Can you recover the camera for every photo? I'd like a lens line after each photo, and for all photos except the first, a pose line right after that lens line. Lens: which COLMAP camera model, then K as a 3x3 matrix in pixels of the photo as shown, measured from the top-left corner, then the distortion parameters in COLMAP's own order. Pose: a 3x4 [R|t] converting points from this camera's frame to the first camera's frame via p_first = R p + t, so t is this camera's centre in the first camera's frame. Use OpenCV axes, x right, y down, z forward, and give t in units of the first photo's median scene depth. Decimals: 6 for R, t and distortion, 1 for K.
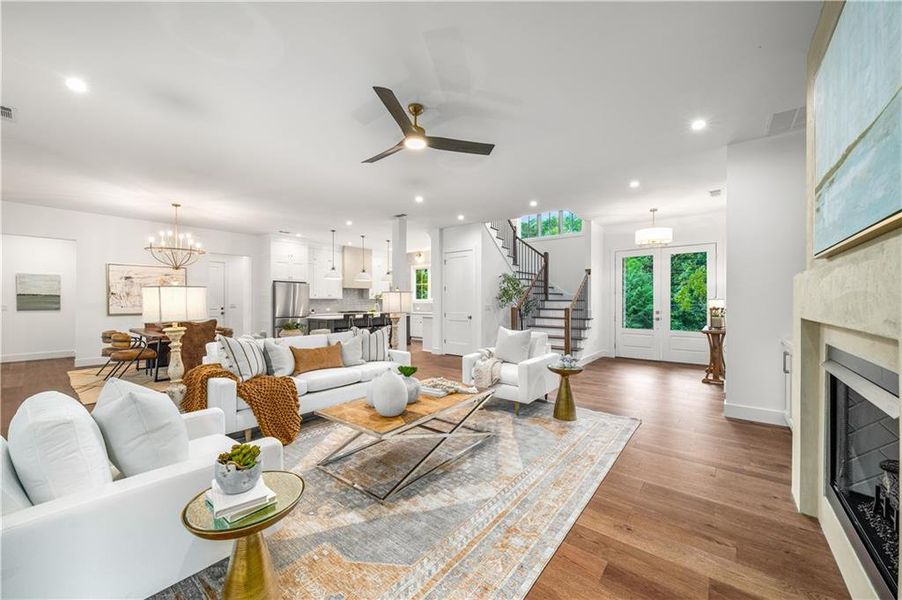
lens RADIAL K [[341.0, 0, 453.3], [0, 341.0, 302.7], [0, 0, 1]] dist [-0.000421, -0.000039]
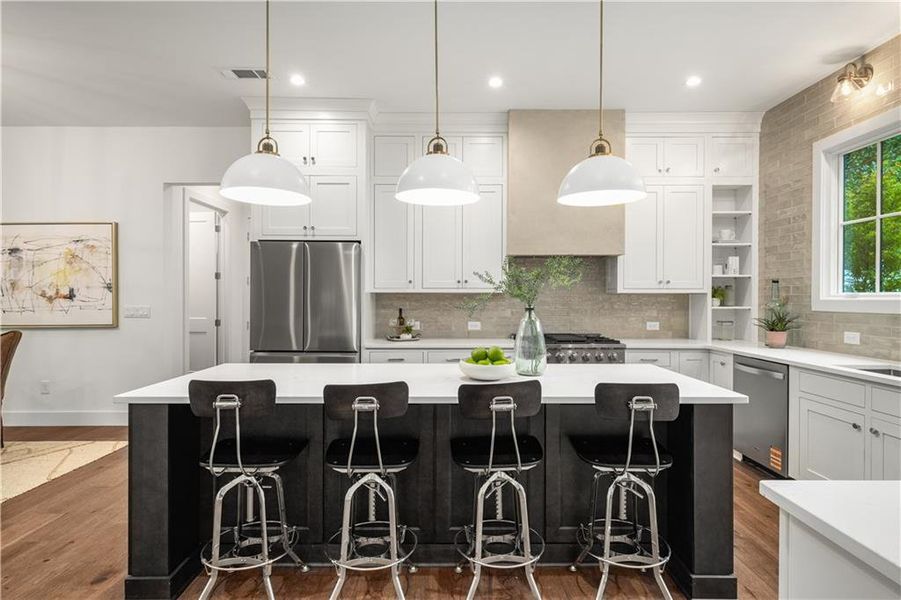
lens RADIAL K [[464.0, 0, 446.6], [0, 464.0, 300.1], [0, 0, 1]] dist [0.005755, 0.000678]
pose [[0.628236, 0.004688, -0.778009, -0.065455], [-0.006369, 0.999979, 0.000884, -0.008109], [0.777997, 0.004400, 0.628253, 1.074045]]
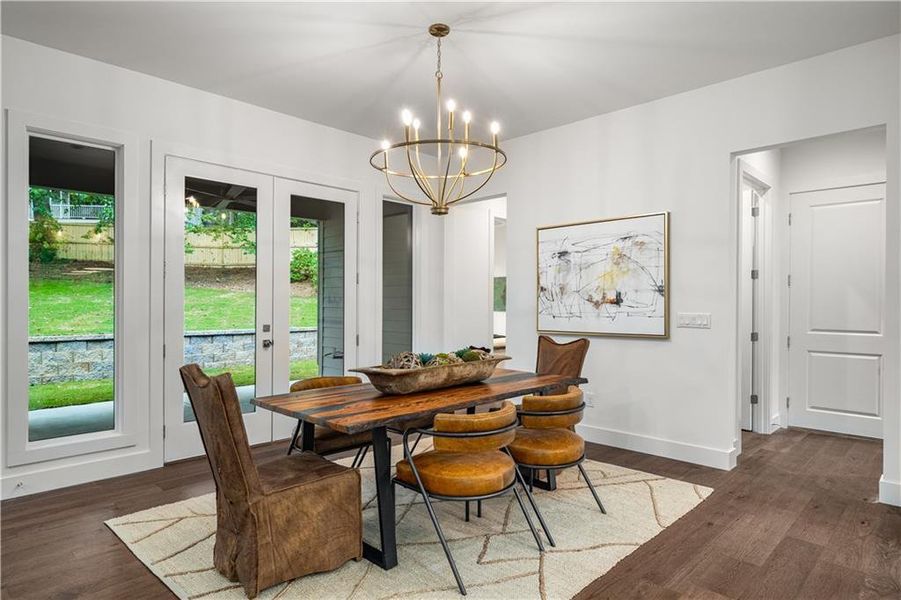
lens RADIAL K [[529.8, 0, 450.5], [0, 529.8, 300.0], [0, 0, 1]] dist [0.000640, -0.000002]
pose [[-0.083860, -0.004430, -0.996468, -0.232868], [-0.011215, 0.999931, -0.003502, -0.006290], [0.996414, 0.010881, -0.083904, 0.920678]]
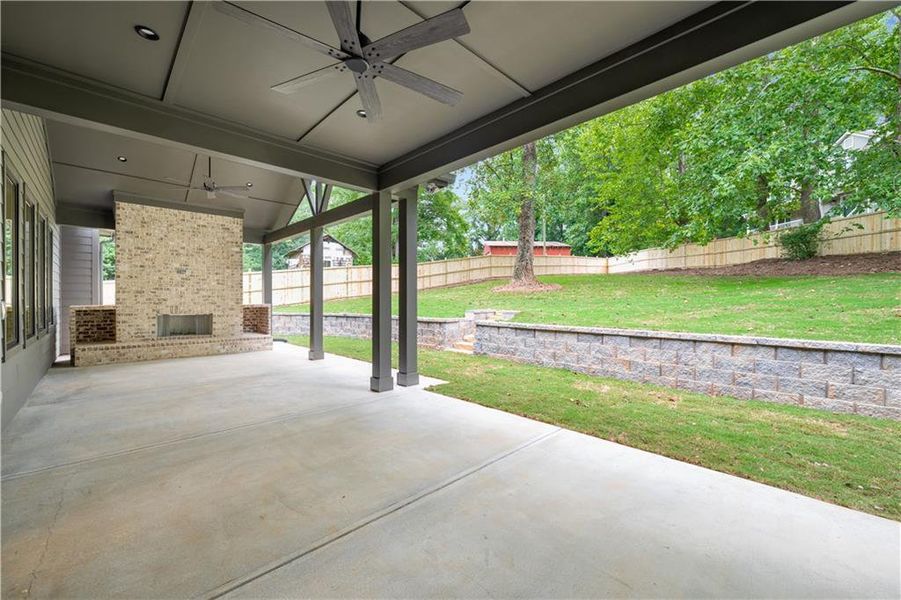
lens RADIAL K [[357.9, 0, 451.3], [0, 357.9, 296.6], [0, 0, 1]] dist [-0.003002, -0.000419]
pose [[-0.994120, 0.000612, 0.108282, -1.232219], [0.000745, 0.999999, 0.001186, 0.010652], [-0.108282, 0.001260, -0.994119, 0.742125]]
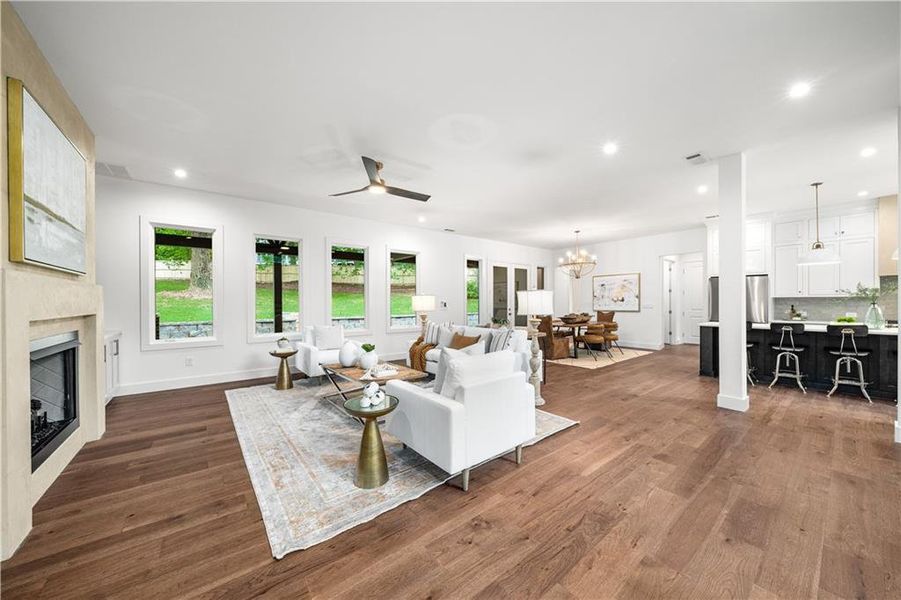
lens RADIAL K [[317.6, 0, 452.3], [0, 317.6, 301.8], [0, 0, 1]] dist [-0.001805, -0.000151]
pose [[-0.210662, 0.000877, -0.977559, 0.474936], [-0.002149, 0.999997, 0.001360, -0.003383], [0.977557, 0.002388, -0.210659, 0.674487]]
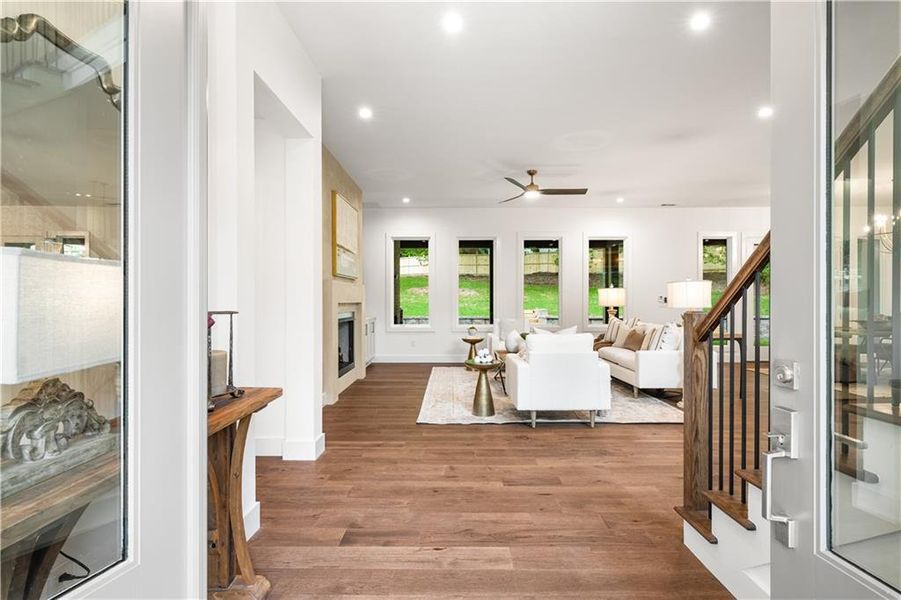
lens RADIAL K [[464.0, 0, 446.6], [0, 464.0, 300.1], [0, 0, 1]] dist [0.005755, 0.000678]
pose [[-0.779073, 0.001523, -0.626931, 0.660024], [-0.002851, 0.999978, 0.005972, 0.002545], [0.626926, 0.006440, -0.779052, 1.039638]]
